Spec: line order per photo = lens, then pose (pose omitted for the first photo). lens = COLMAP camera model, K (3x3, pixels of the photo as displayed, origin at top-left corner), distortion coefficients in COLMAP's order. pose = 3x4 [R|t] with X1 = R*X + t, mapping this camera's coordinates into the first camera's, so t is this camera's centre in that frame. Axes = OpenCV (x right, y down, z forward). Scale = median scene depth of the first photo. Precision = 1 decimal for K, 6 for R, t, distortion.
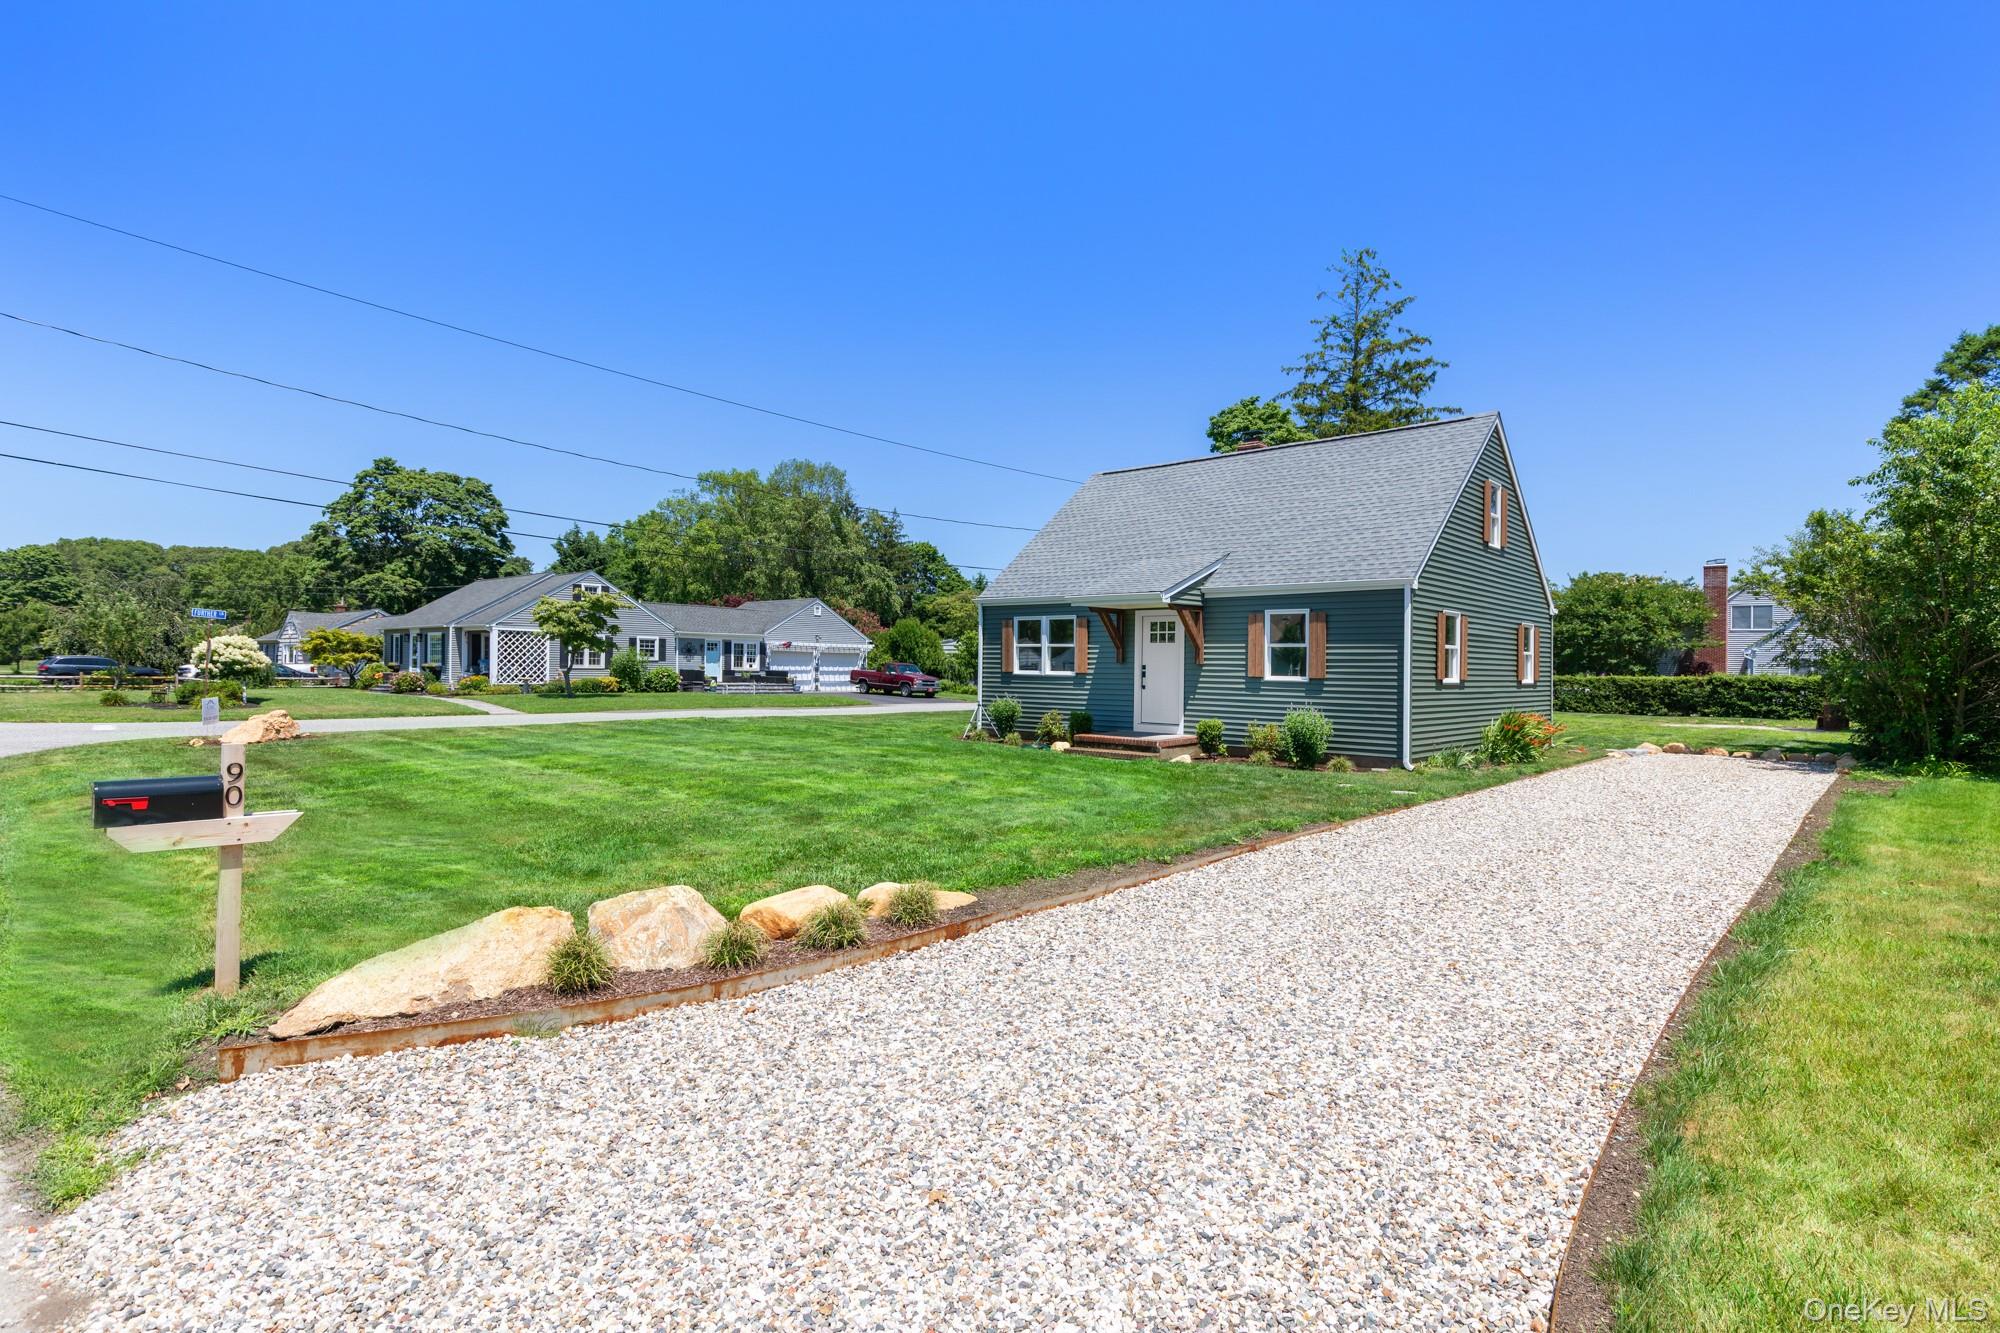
lens RADIAL K [[1020.9, 0, 1021.4], [0, 1020.9, 639.1], [0, 0, 1]] dist [0.001670, -0.000450]
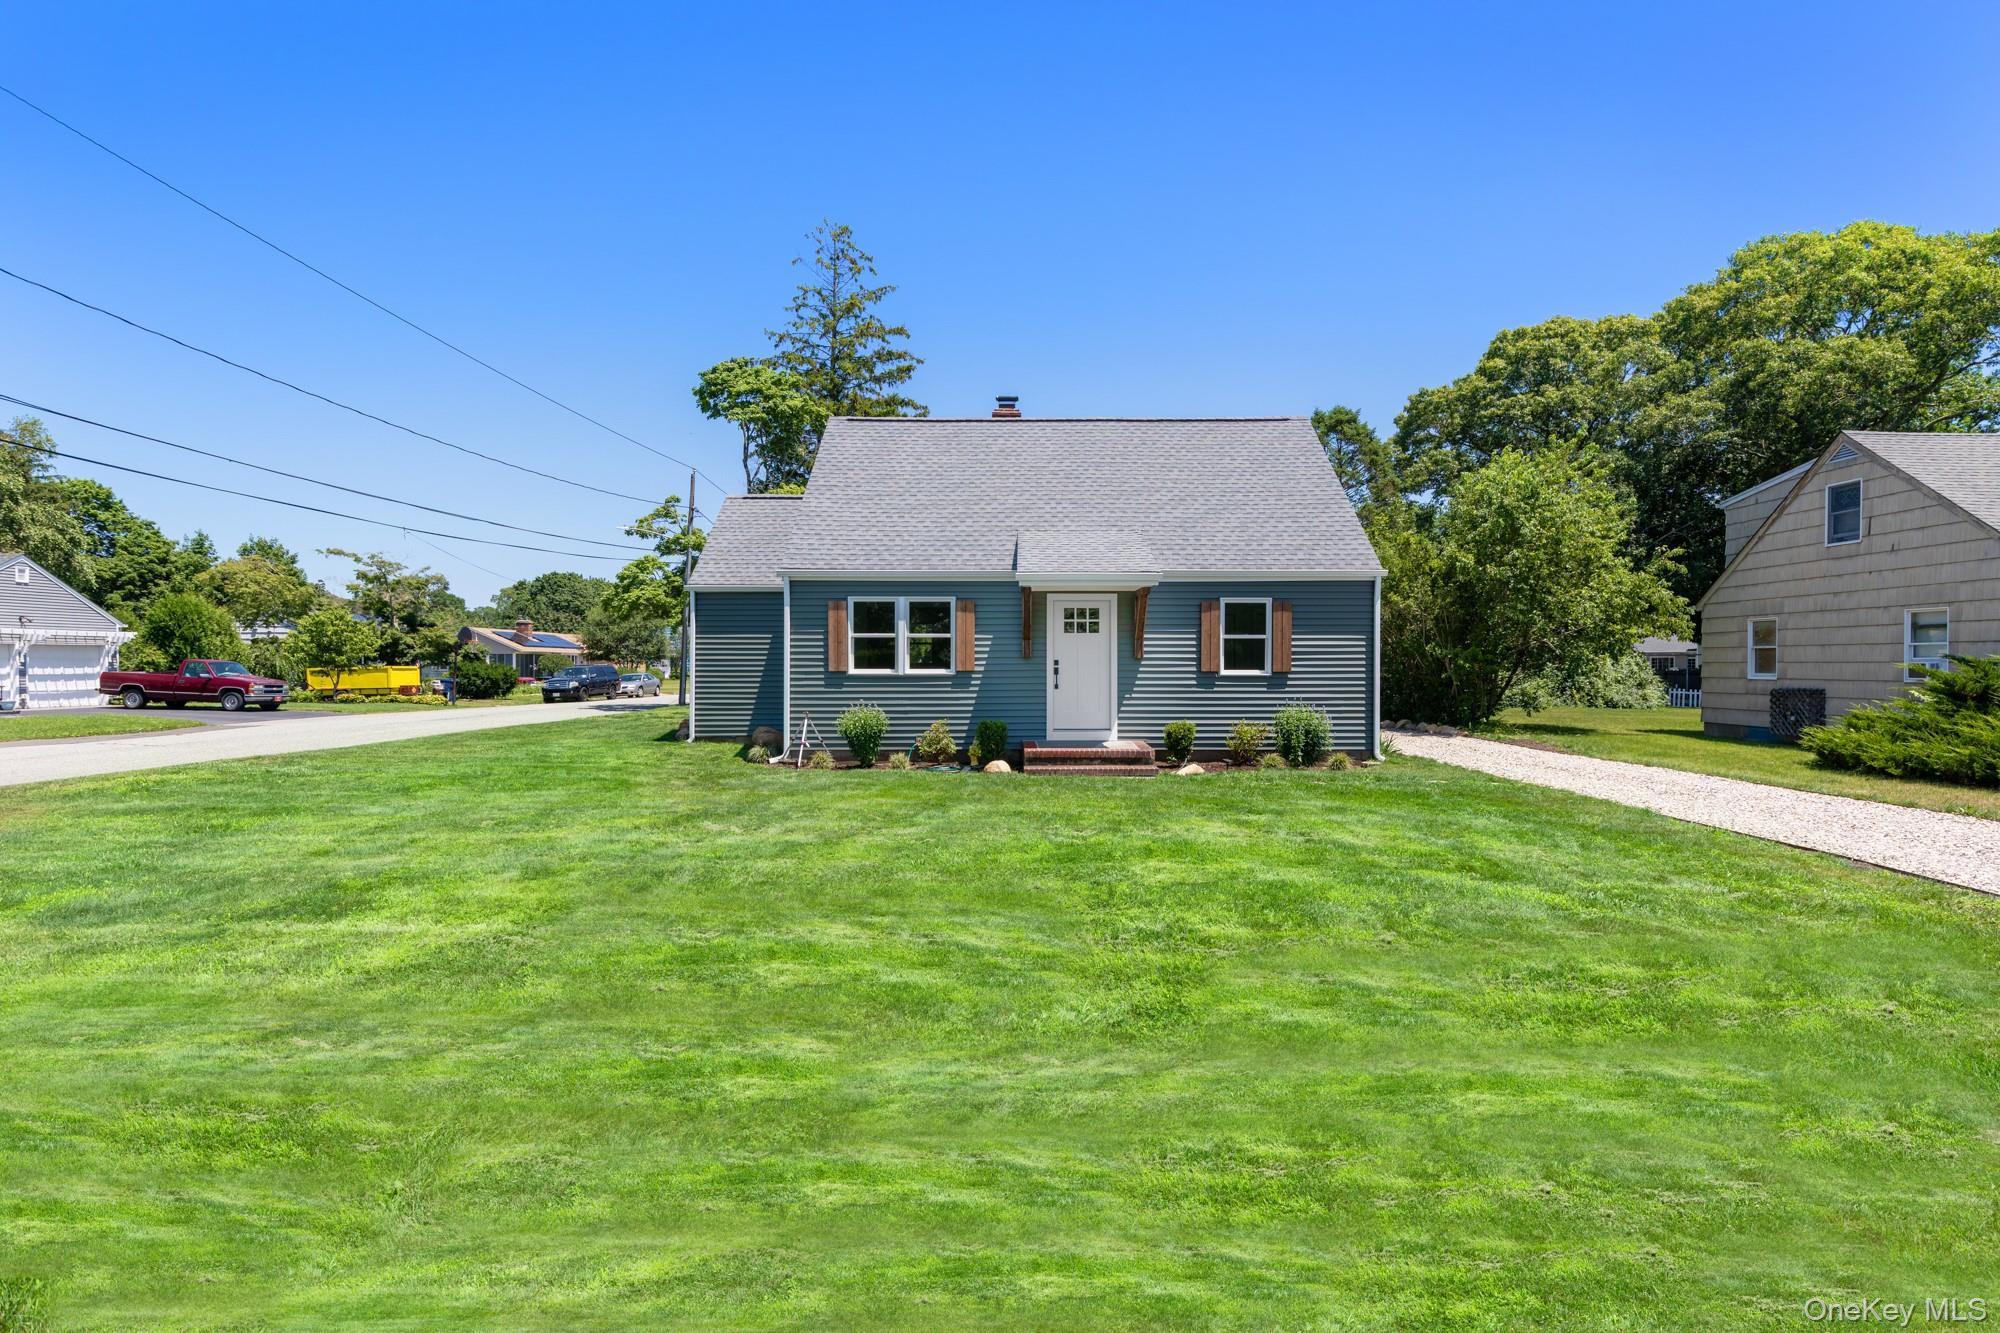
lens RADIAL K [[1020.9, 0, 1021.4], [0, 1020.9, 639.1], [0, 0, 1]] dist [0.001670, -0.000450]
pose [[0.736262, 0.001569, 0.676695, -0.425509], [-0.008141, 0.999945, 0.006539, 0.003240], [-0.676648, -0.010324, 0.736234, 0.378684]]
